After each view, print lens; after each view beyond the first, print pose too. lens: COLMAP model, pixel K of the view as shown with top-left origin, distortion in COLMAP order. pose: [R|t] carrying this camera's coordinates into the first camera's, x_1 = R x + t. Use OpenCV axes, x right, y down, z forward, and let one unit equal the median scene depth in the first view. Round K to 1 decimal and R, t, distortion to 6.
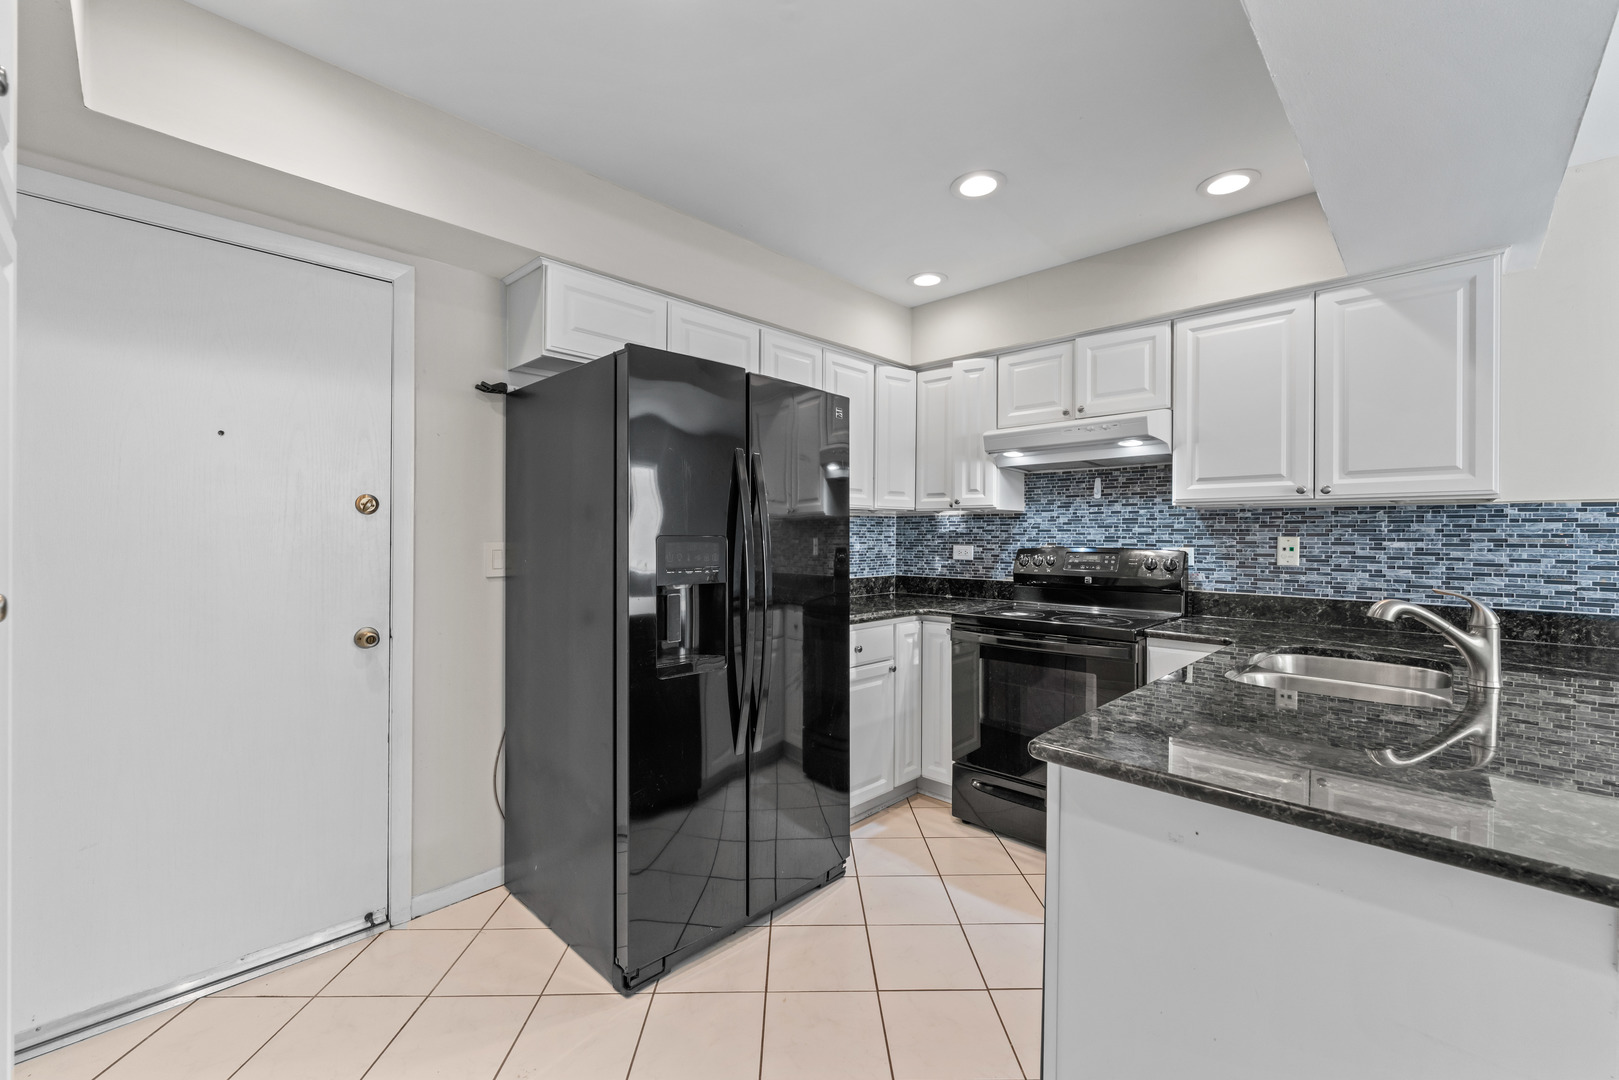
lens RADIAL K [[661.3, 0, 806.9], [0, 661.3, 538.1], [0, 0, 1]] dist [-0.001356, -0.000321]
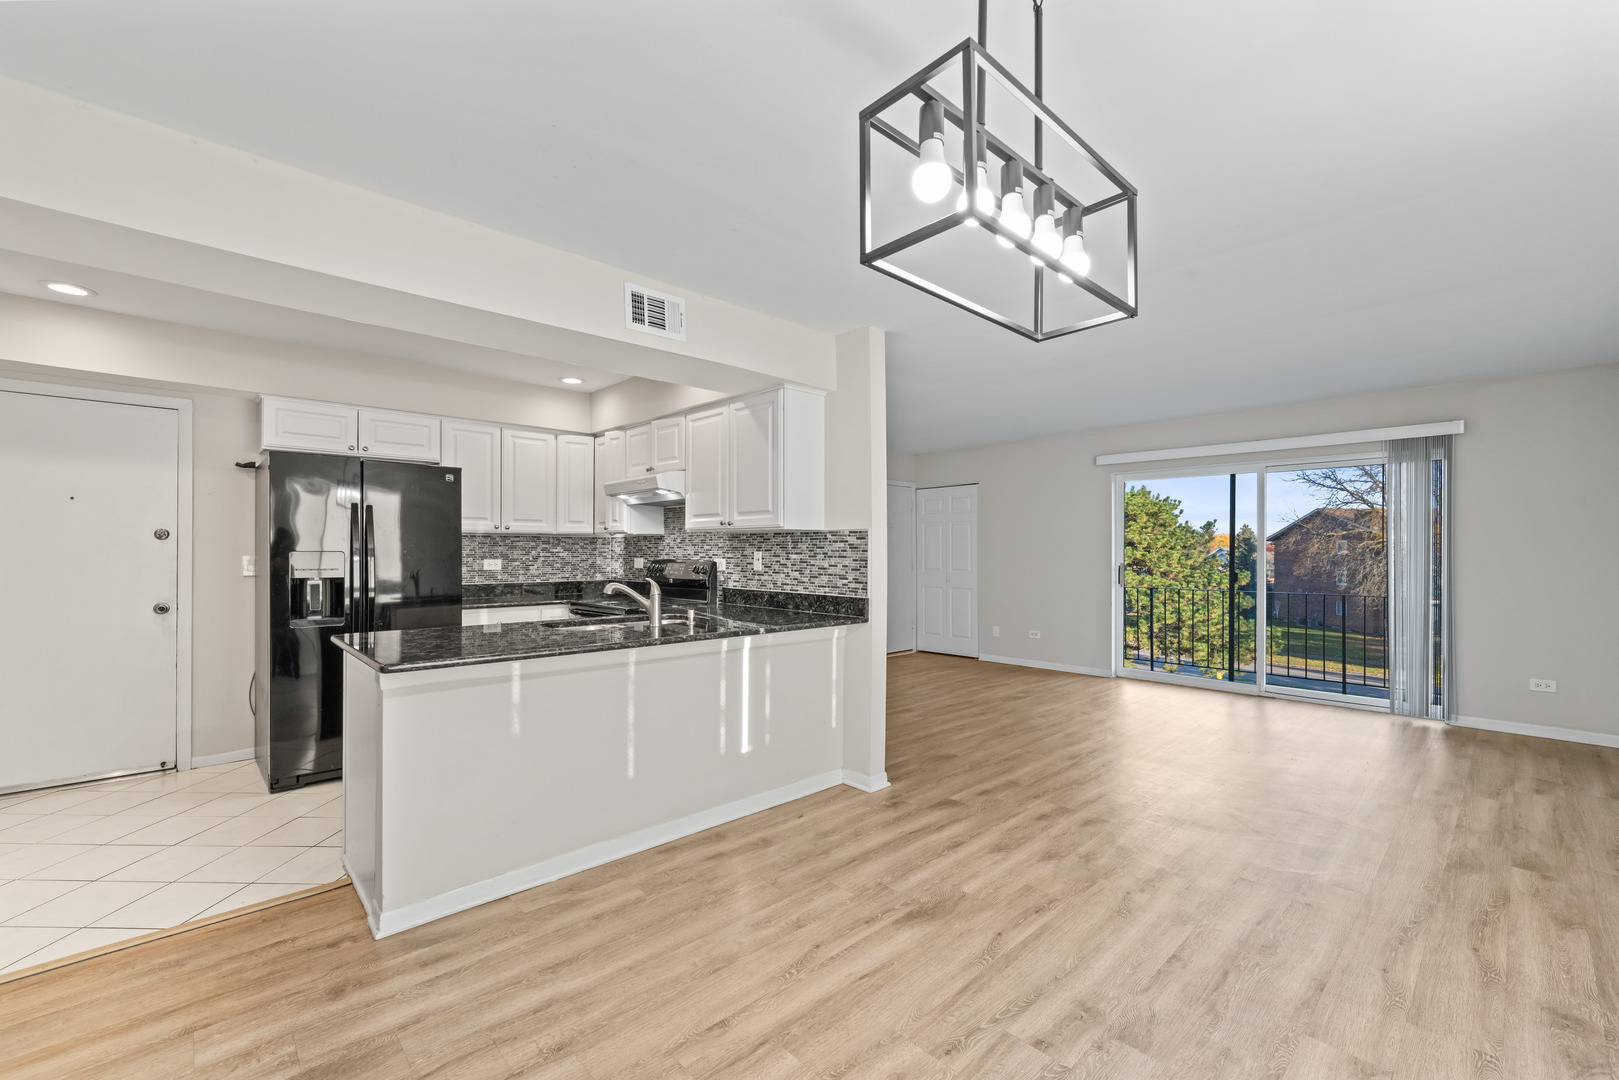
lens RADIAL K [[668.3, 0, 805.8], [0, 668.3, 553.5], [0, 0, 1]] dist [-0.001087, -0.000287]
pose [[0.998896, -0.000984, -0.046958, 0.912717], [0.000915, 0.999998, -0.001509, 0.004939], [0.046959, 0.001464, 0.998896, -0.570650]]
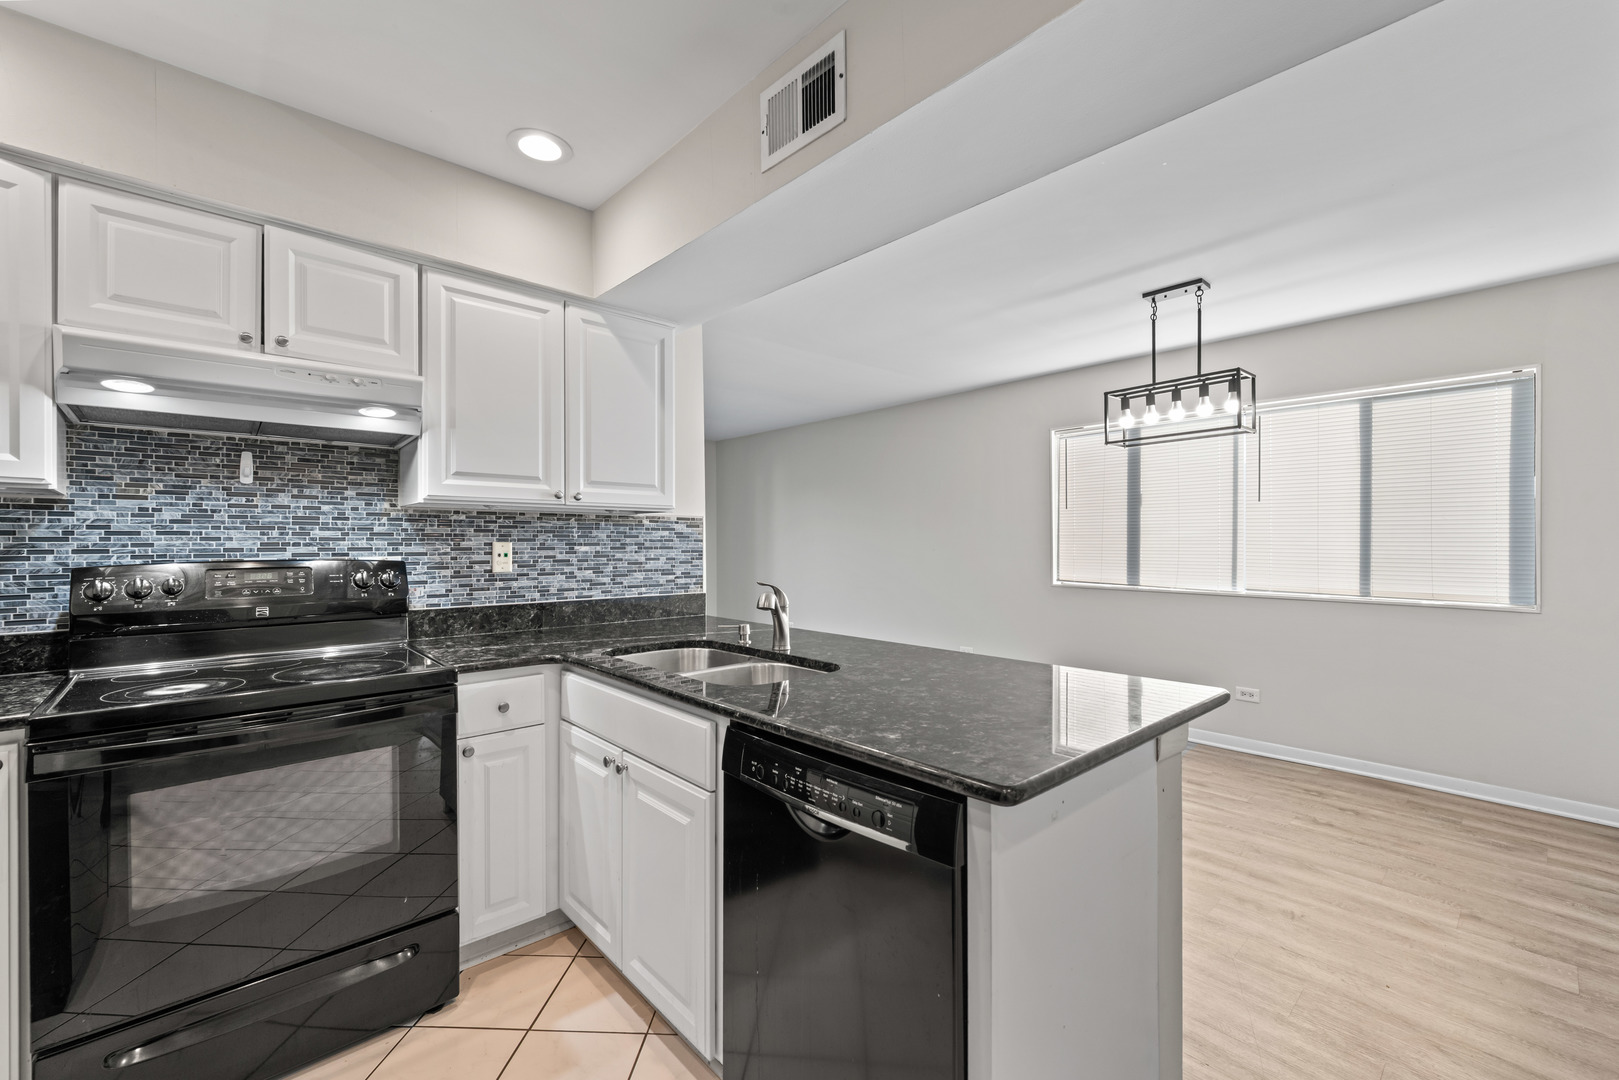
lens RADIAL K [[661.3, 0, 806.9], [0, 661.3, 538.1], [0, 0, 1]] dist [-0.001356, -0.000321]
pose [[0.068078, 0.001360, 0.997679, -0.193185], [0.005440, 0.999984, -0.001734, -0.003709], [-0.997665, 0.005545, 0.068069, 0.494105]]
